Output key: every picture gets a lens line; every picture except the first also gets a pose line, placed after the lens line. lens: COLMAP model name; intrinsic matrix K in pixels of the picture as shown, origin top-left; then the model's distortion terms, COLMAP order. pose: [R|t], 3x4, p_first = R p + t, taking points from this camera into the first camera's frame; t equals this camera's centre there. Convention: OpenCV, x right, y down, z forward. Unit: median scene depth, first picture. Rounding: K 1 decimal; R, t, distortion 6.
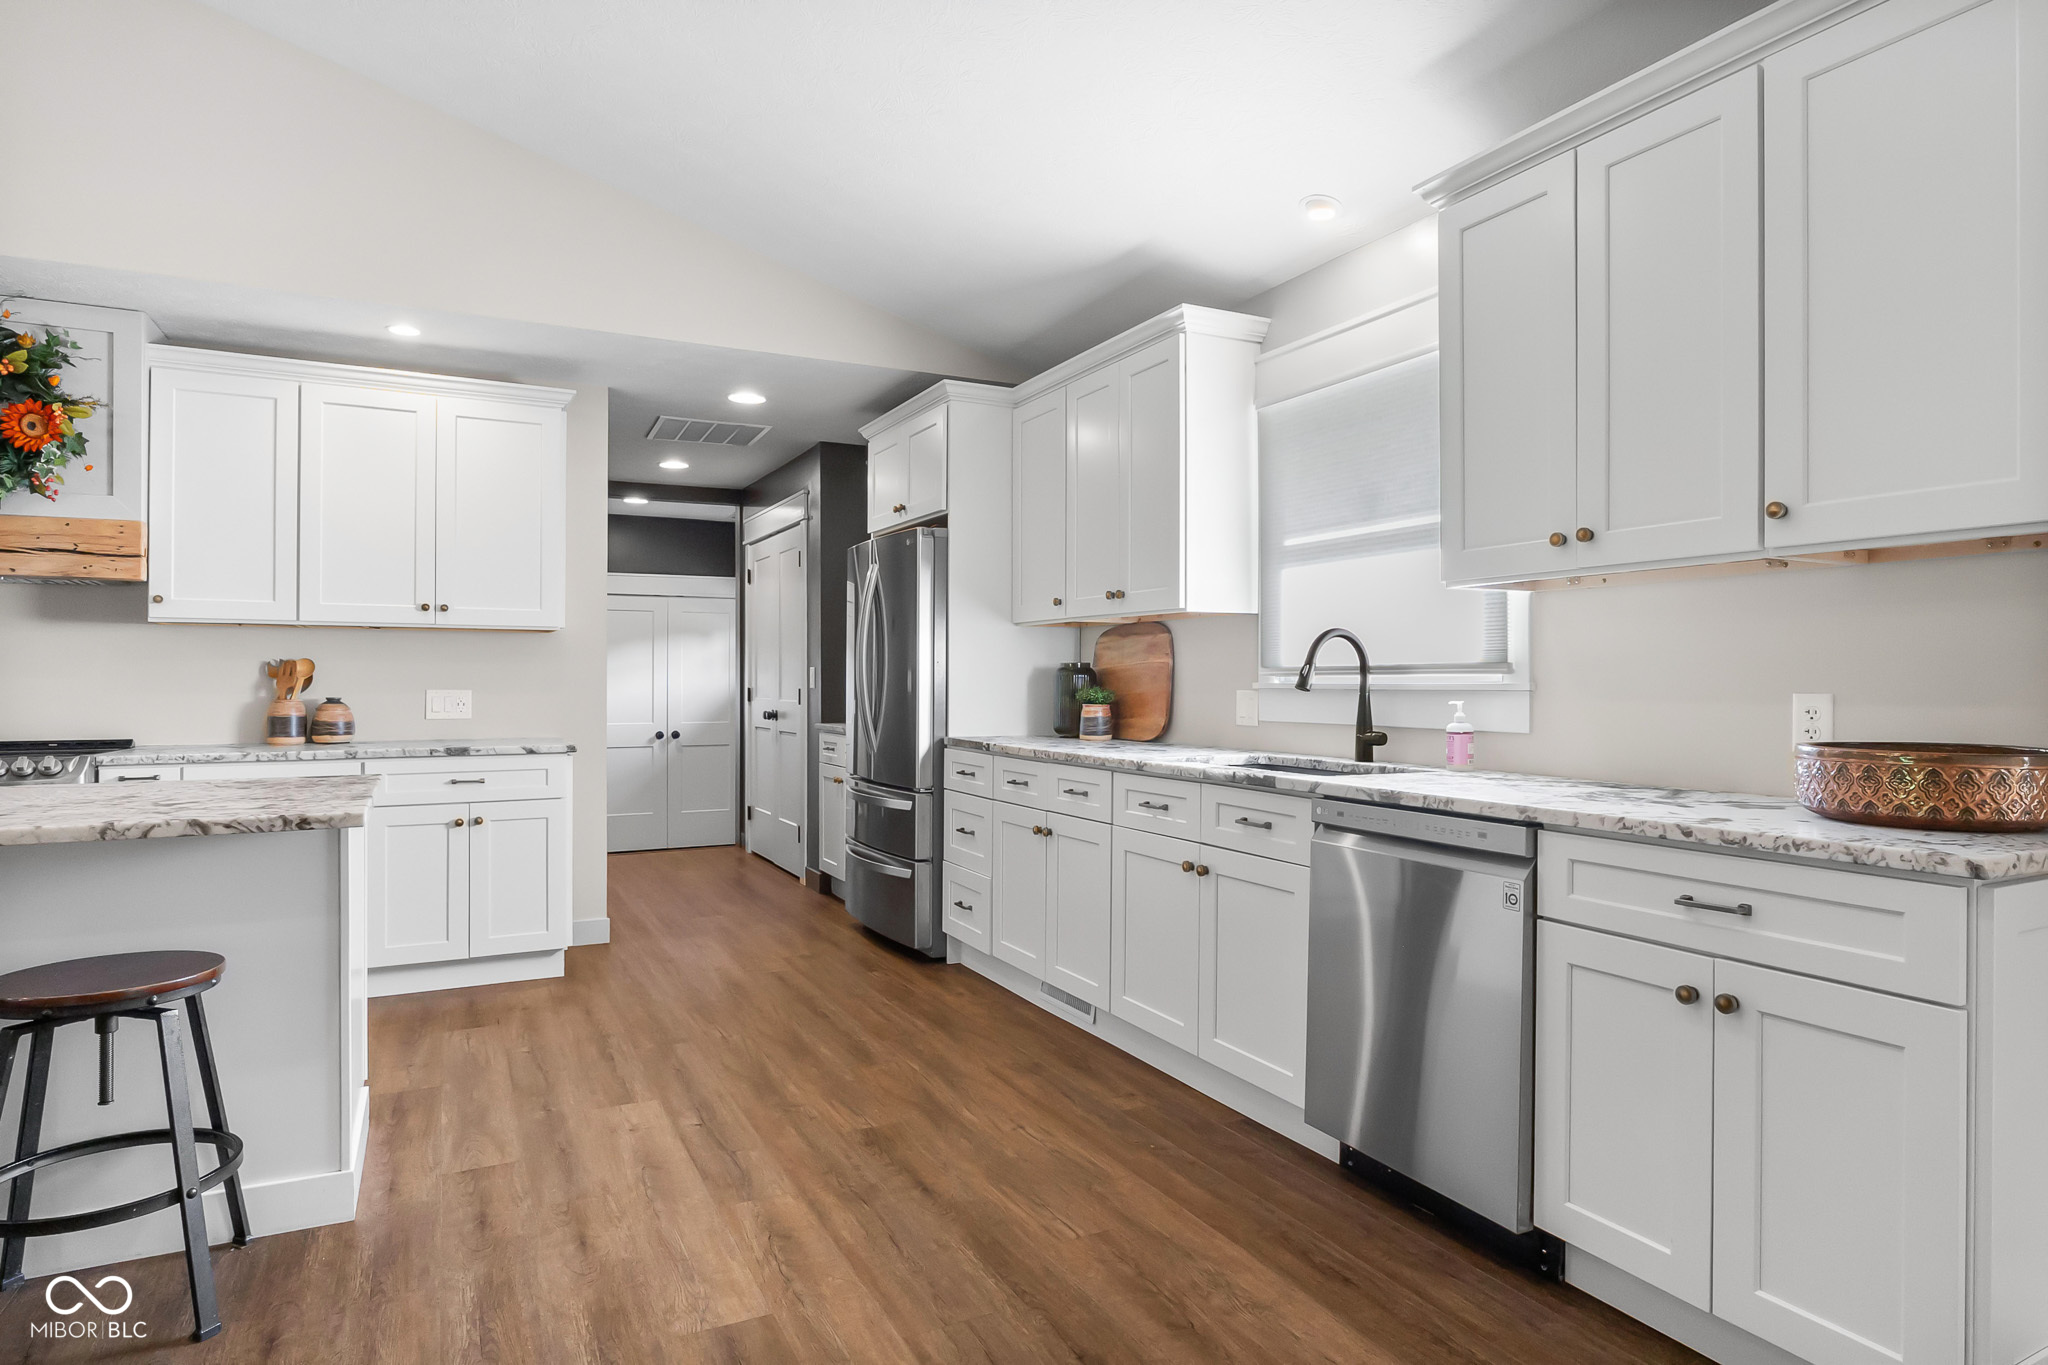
lens RADIAL K [[1152.5, 0, 1027.1], [0, 1152.5, 678.4], [0, 0, 1]] dist [-0.011760, 0.002944]
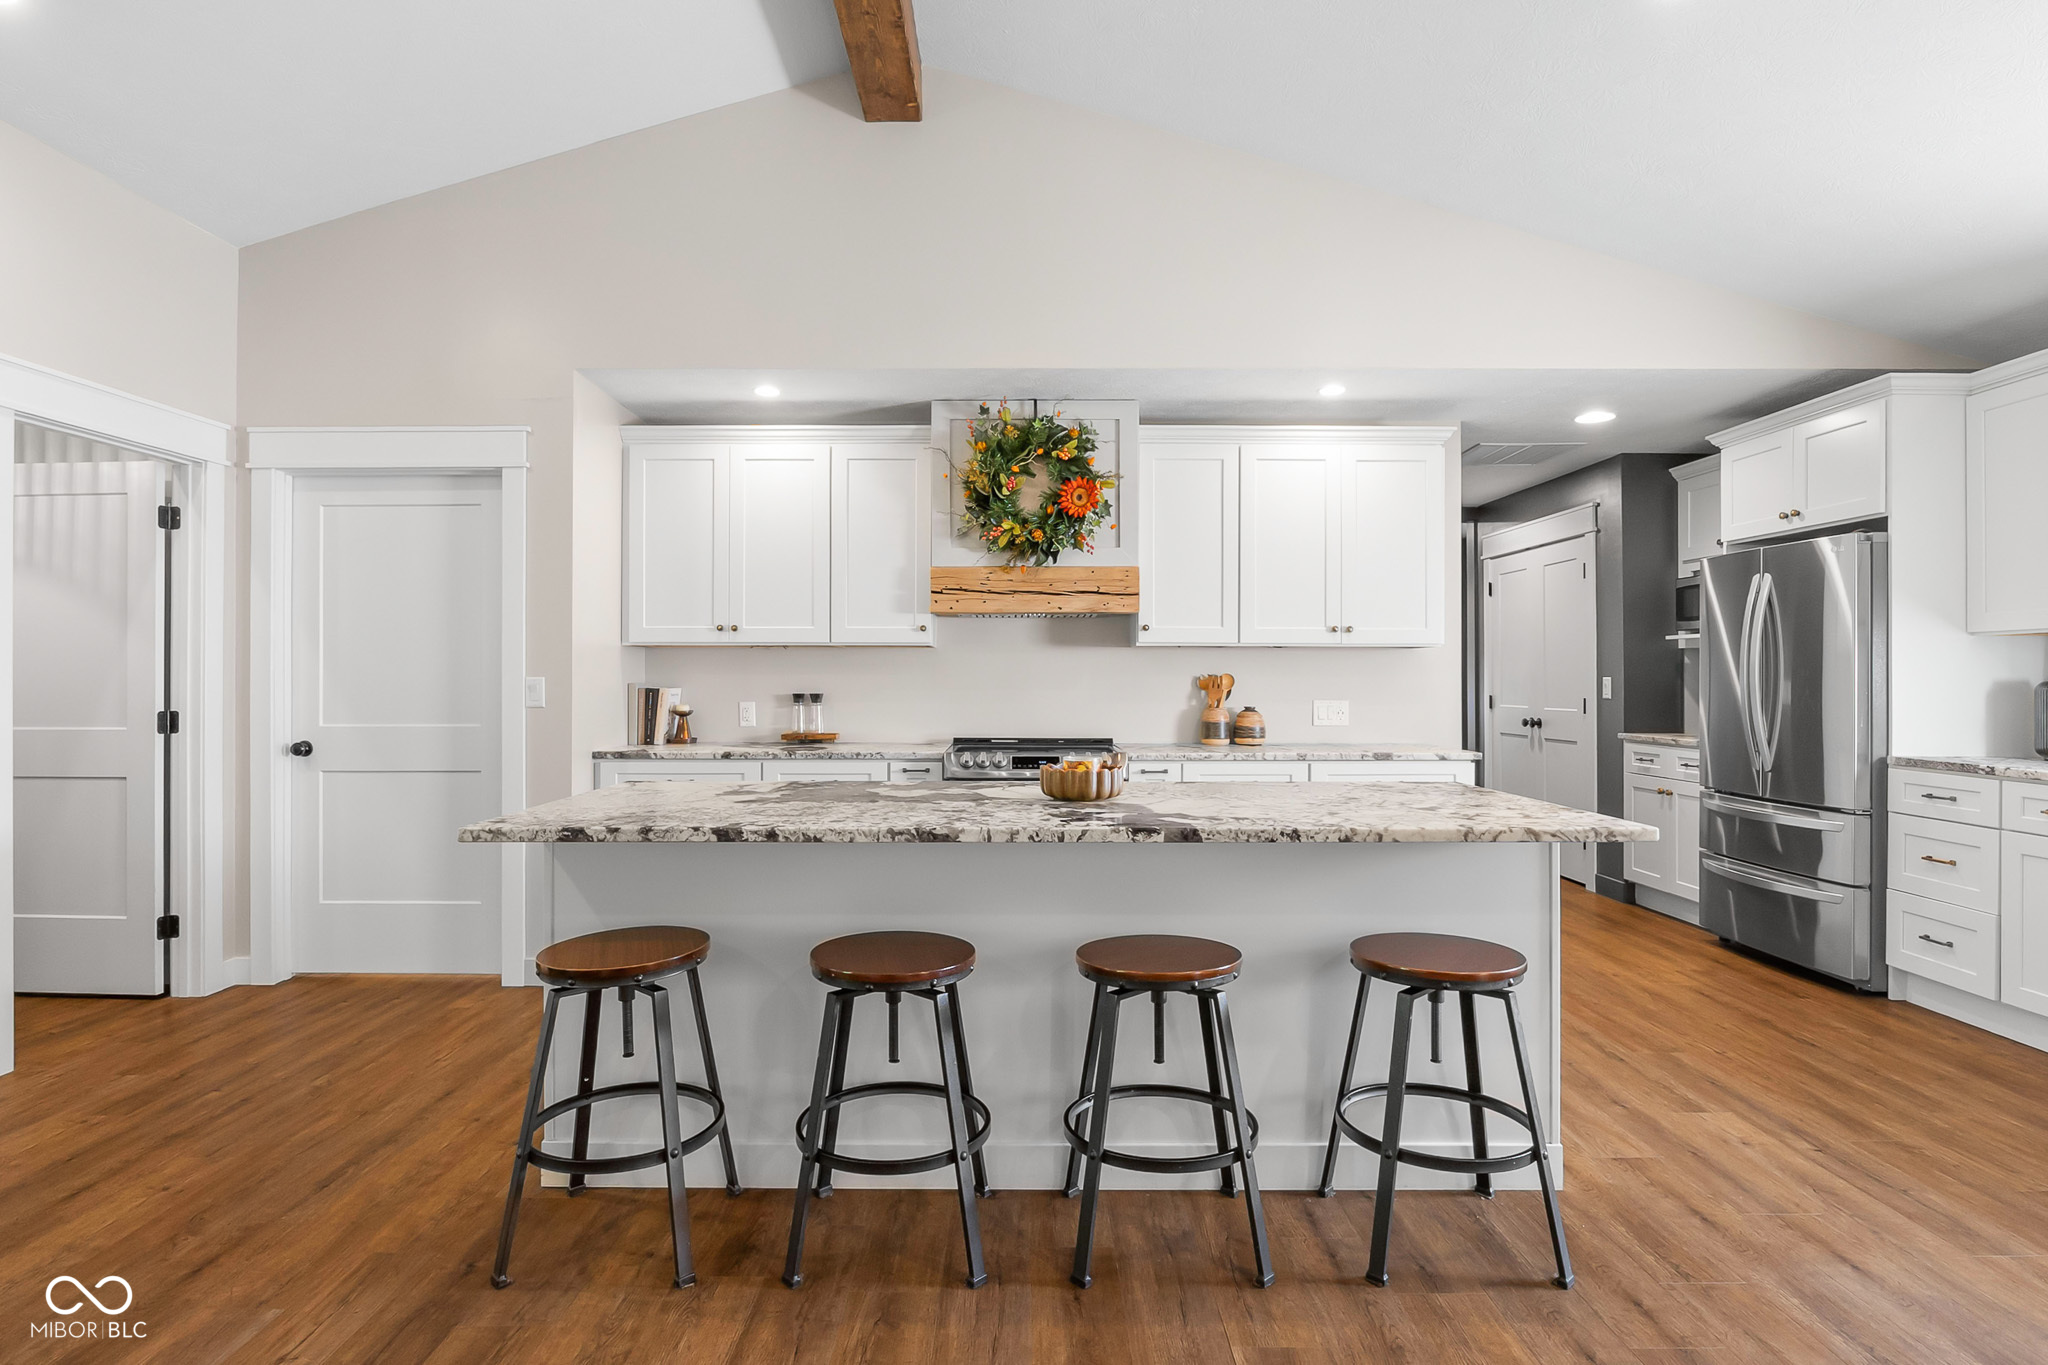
lens RADIAL K [[1048.6, 0, 1008.4], [0, 1048.6, 672.6], [0, 0, 1]] dist [-0.014882, 0.001878]
pose [[0.886883, -0.002634, -0.461987, -0.352276], [-0.000065, 0.999983, -0.005826, -0.013074], [0.461994, 0.005197, 0.886868, -0.084423]]
